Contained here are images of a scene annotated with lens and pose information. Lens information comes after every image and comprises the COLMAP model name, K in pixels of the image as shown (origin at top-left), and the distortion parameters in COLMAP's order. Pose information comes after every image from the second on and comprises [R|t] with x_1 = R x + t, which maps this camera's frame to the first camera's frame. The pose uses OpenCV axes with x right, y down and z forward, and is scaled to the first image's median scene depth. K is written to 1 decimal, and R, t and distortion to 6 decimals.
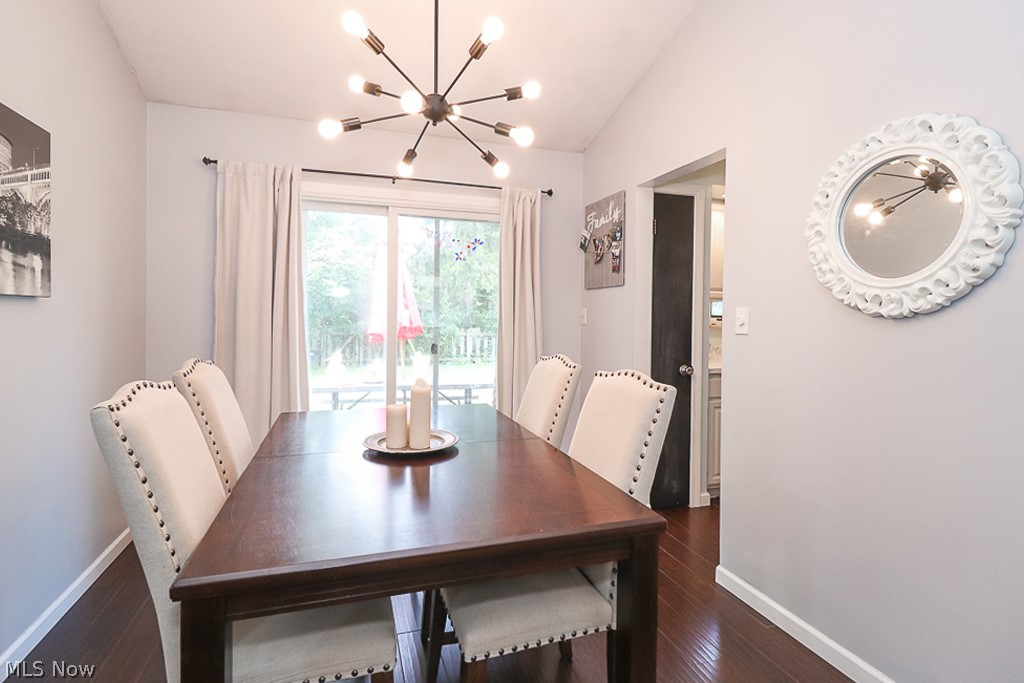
lens RADIAL K [[507.9, 0, 512.2], [0, 507.9, 316.0], [0, 0, 1]] dist [0.005004, 0.000095]
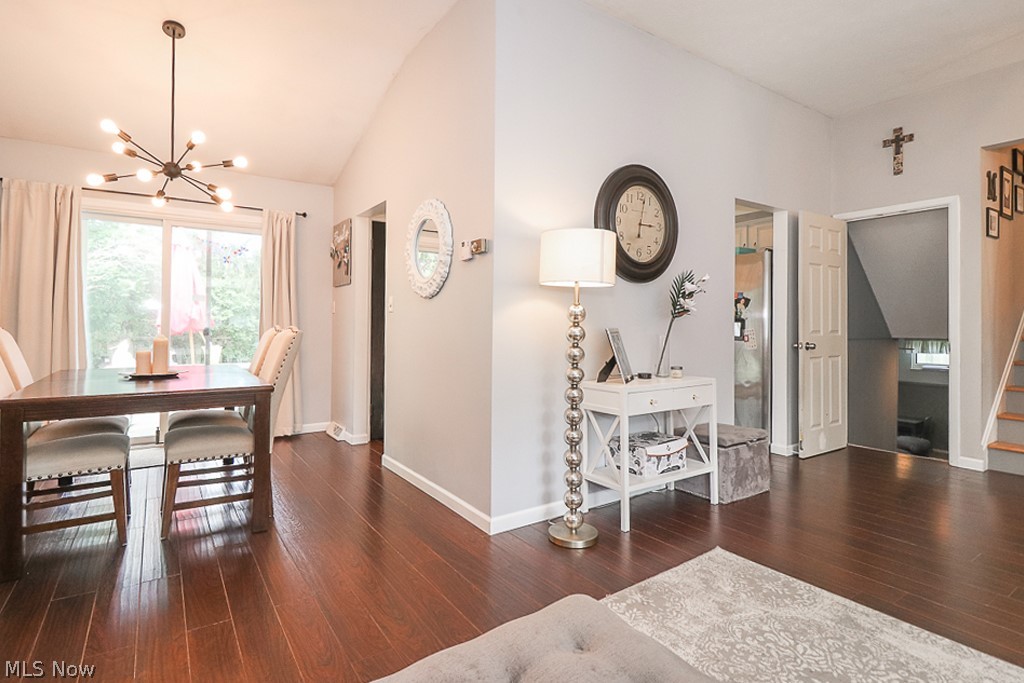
lens RADIAL K [[514.4, 0, 512.0], [0, 514.4, 322.1], [0, 0, 1]] dist [-0.001155, -0.000765]
pose [[0.959668, -0.000109, 0.281135, 0.271696], [0.001427, 0.999989, -0.004482, 0.059243], [-0.281131, 0.004703, 0.959658, -0.565411]]
